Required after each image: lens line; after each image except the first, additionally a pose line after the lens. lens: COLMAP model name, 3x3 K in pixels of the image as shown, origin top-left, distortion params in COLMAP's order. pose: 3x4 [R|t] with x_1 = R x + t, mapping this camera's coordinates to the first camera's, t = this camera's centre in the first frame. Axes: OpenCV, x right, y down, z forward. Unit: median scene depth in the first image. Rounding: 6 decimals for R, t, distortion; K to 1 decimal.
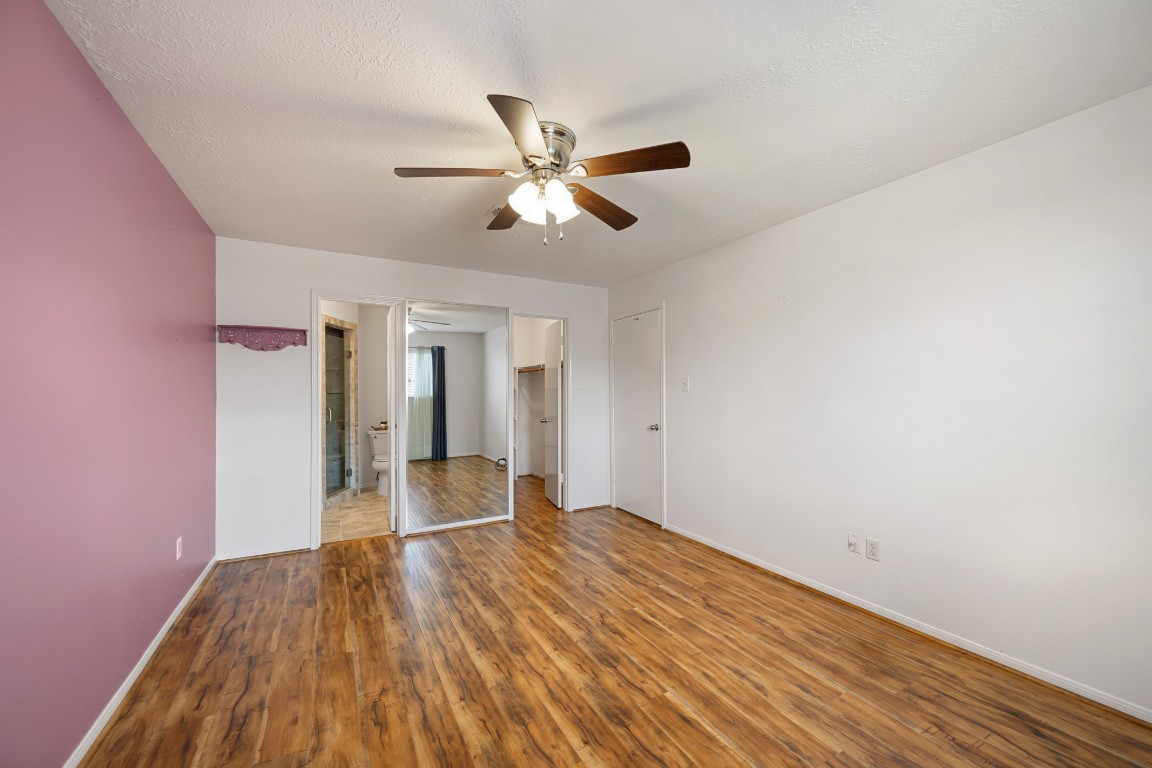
lens RADIAL K [[450.2, 0, 577.2], [0, 450.2, 389.7], [0, 0, 1]] dist [-0.001396, -0.000812]
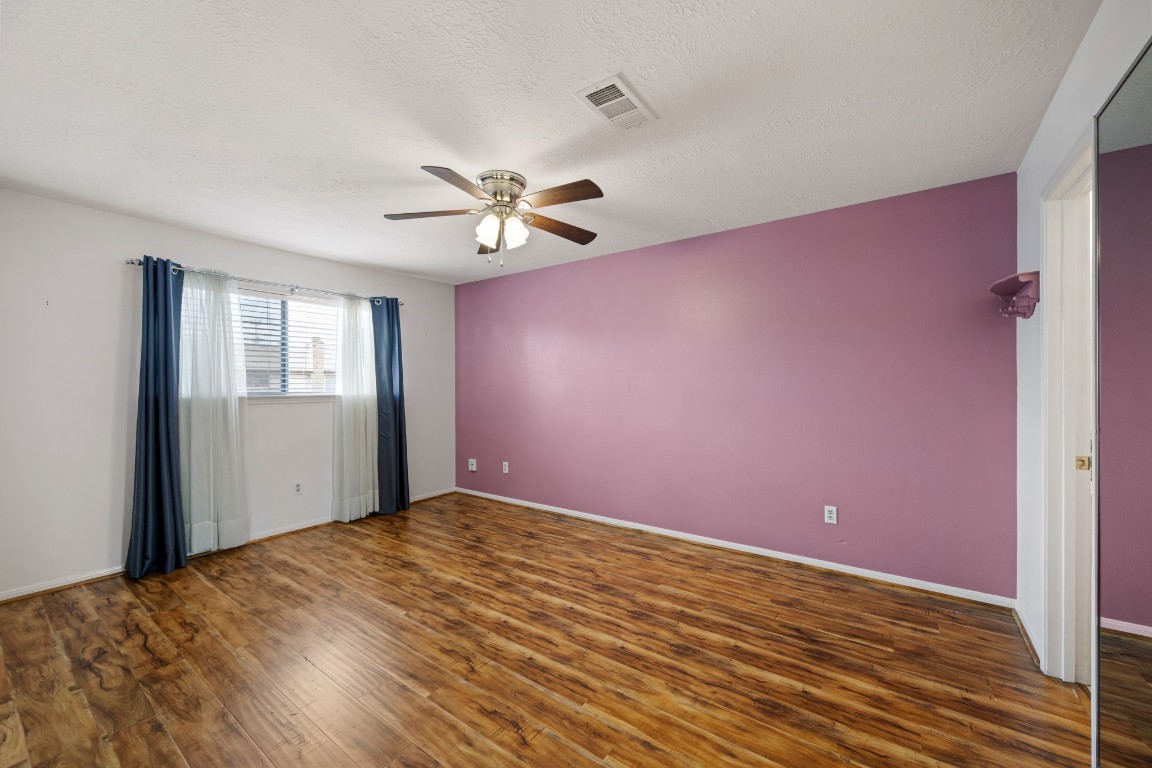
lens RADIAL K [[450.2, 0, 577.9], [0, 450.2, 388.2], [0, 0, 1]] dist [-0.001396, -0.000812]
pose [[-0.905772, 0.007972, -0.423691, 0.215270], [0.008796, 0.999961, 0.000009, 0.012733], [0.423675, -0.003719, -0.905807, 1.776953]]
